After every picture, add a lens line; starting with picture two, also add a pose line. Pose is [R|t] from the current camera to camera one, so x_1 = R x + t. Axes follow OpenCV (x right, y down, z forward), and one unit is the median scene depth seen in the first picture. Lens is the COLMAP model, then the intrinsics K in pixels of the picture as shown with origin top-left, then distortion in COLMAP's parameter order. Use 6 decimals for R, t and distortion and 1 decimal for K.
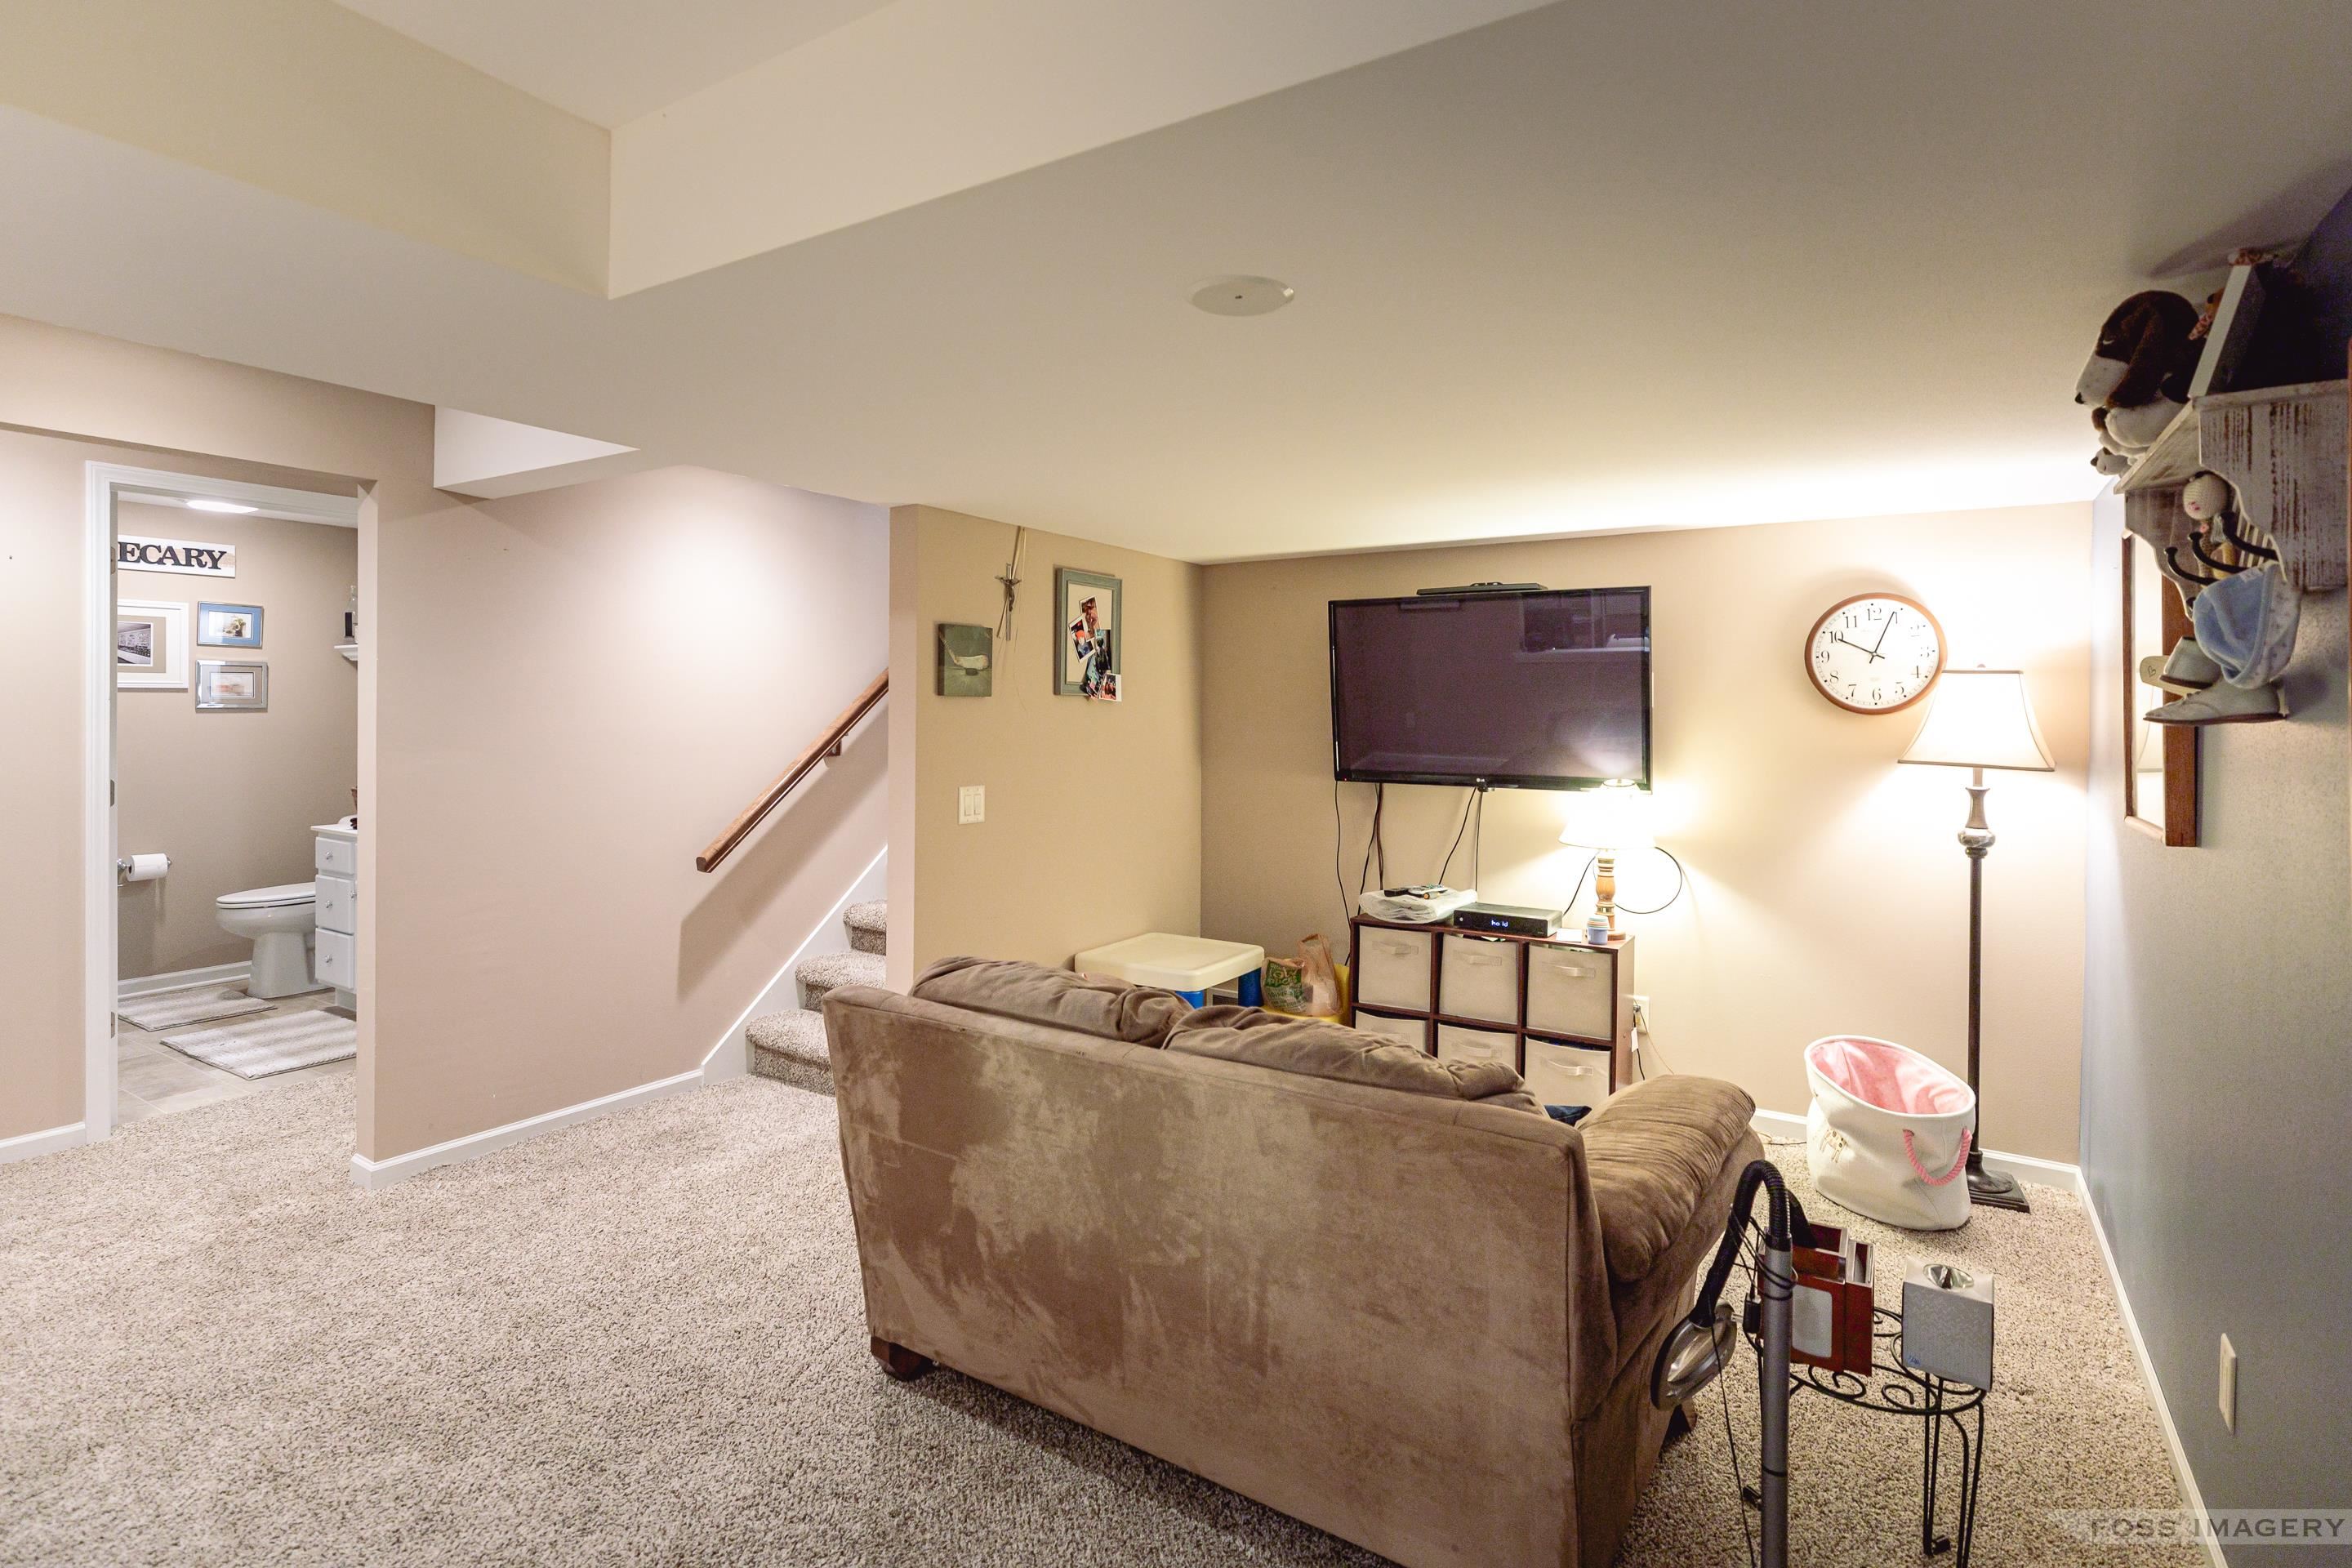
lens RADIAL K [[1112.3, 0, 1177.9], [0, 1112.3, 726.8], [0, 0, 1]] dist [0.000730, -0.000957]
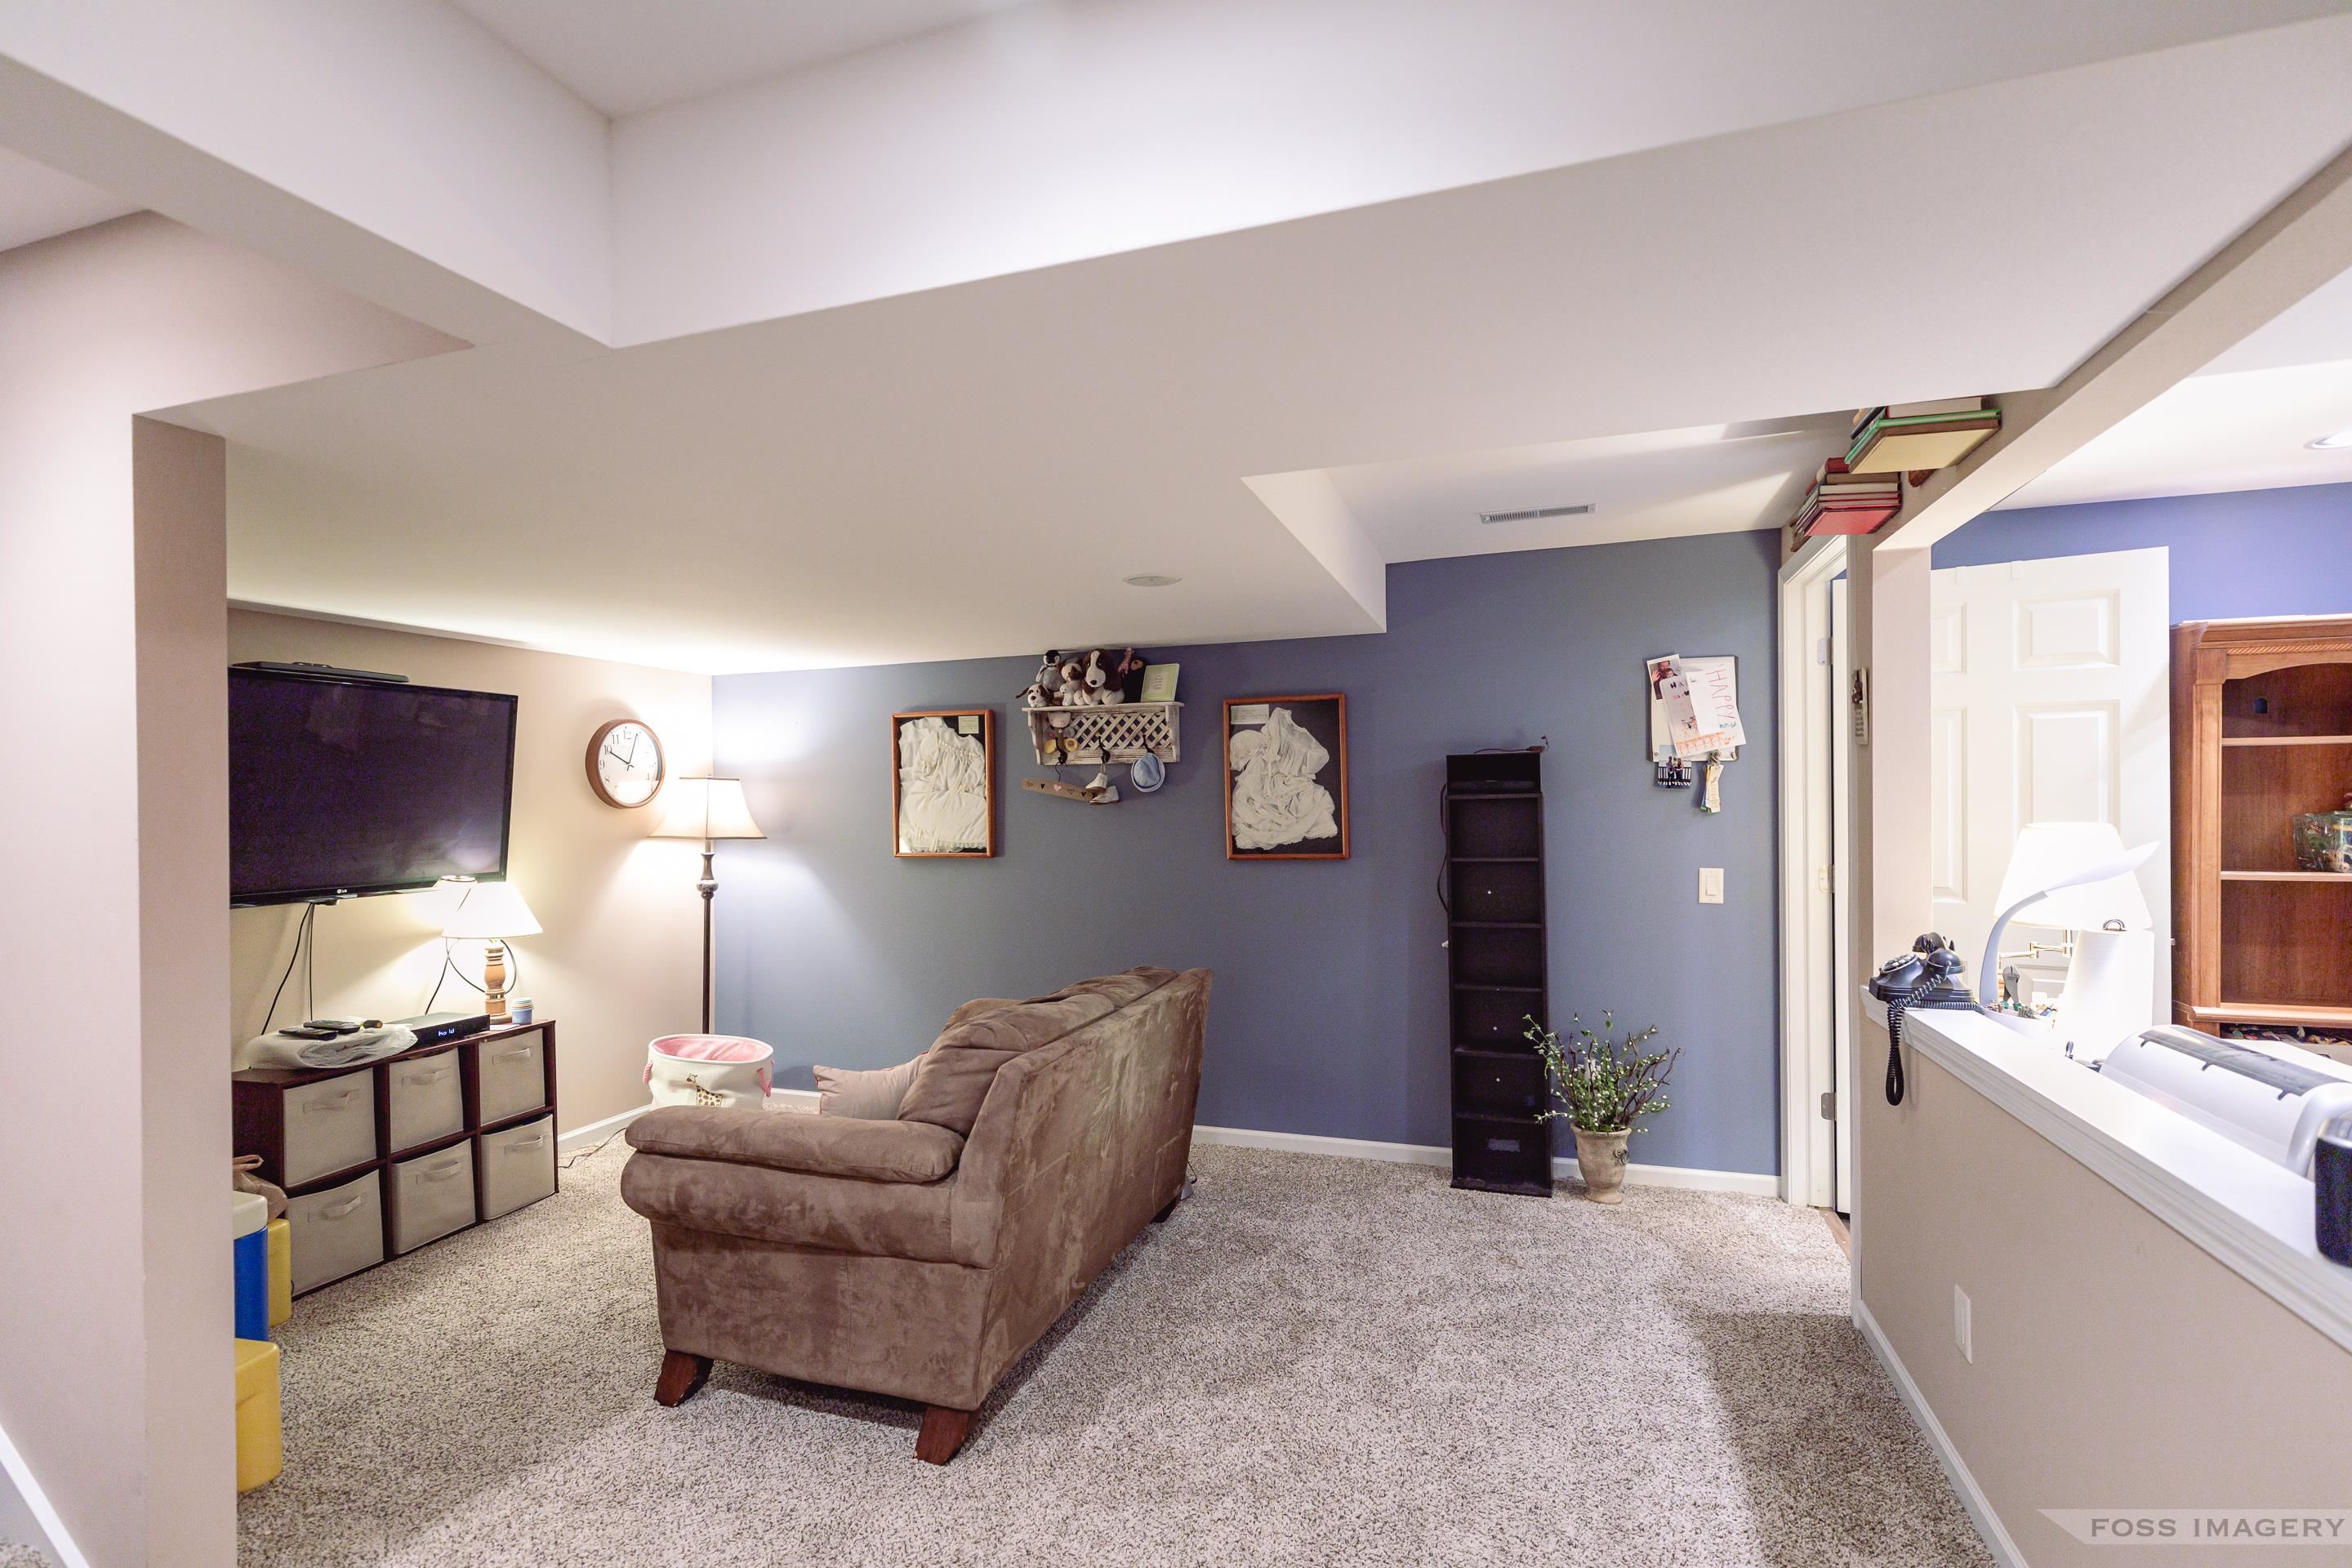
lens RADIAL K [[1087.2, 0, 1176.0], [0, 1087.2, 784.0], [0, 0, 1]] dist [0.000189, -0.000219]
pose [[-0.227726, -0.000983, 0.973725, -0.793674], [0.014439, 0.999886, 0.004386, -0.033935], [-0.973618, 0.015058, -0.227686, 0.615619]]
